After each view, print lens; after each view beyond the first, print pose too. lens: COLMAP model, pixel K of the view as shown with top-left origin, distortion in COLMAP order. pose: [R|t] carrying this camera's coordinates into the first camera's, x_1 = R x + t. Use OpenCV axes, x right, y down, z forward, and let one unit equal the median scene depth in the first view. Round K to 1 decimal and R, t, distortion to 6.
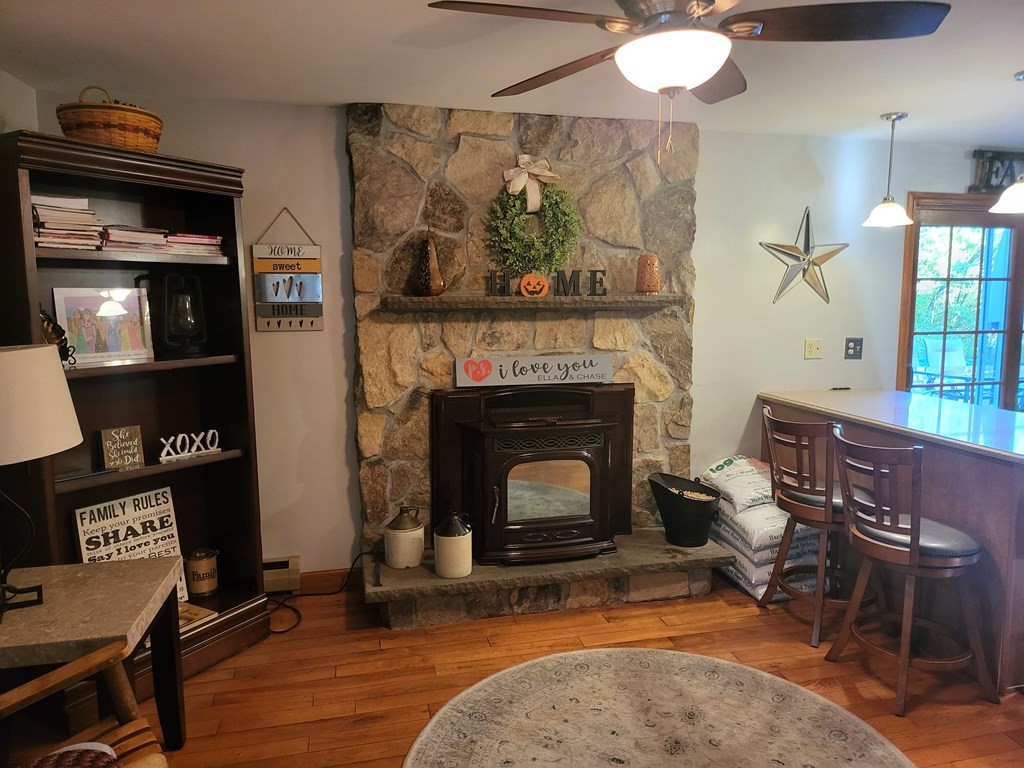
lens RADIAL K [[727.4, 0, 513.6], [0, 727.4, 384.4], [0, 0, 1]] dist [0.029415, -0.015341]
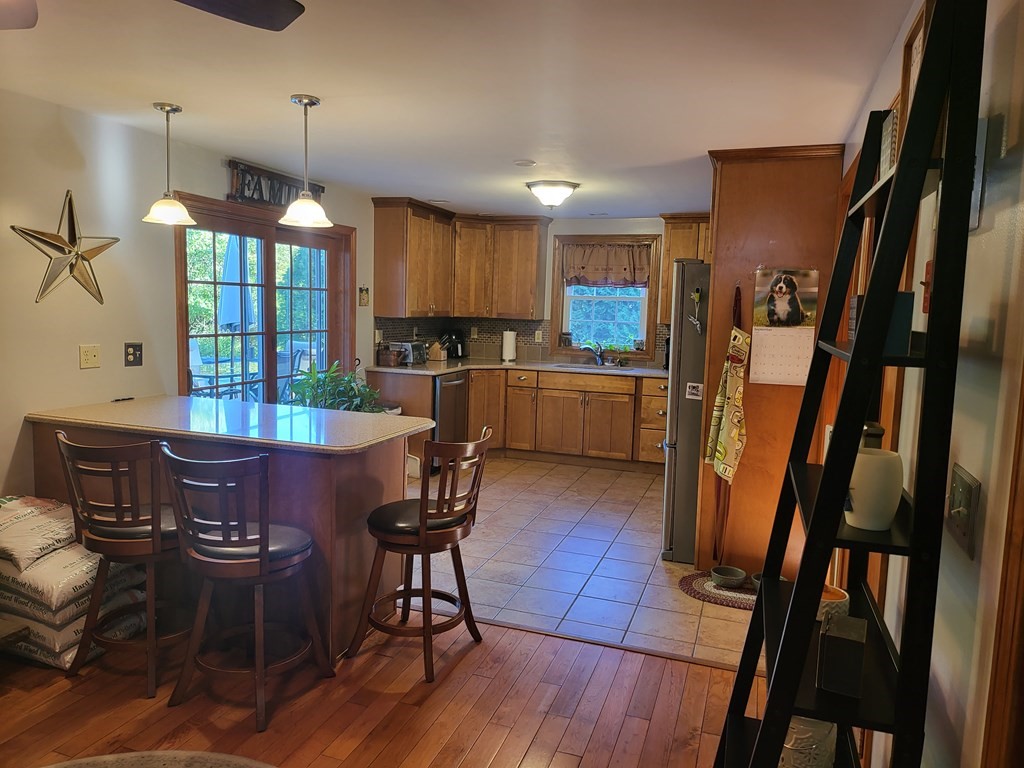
lens RADIAL K [[727.4, 0, 510.1], [0, 727.4, 384.6], [0, 0, 1]] dist [0.029415, -0.015341]
pose [[0.540525, -0.075233, 0.837957, -0.059390], [0.073408, 0.996413, 0.042108, -0.018215], [-0.838119, 0.038752, 0.544109, 0.131860]]
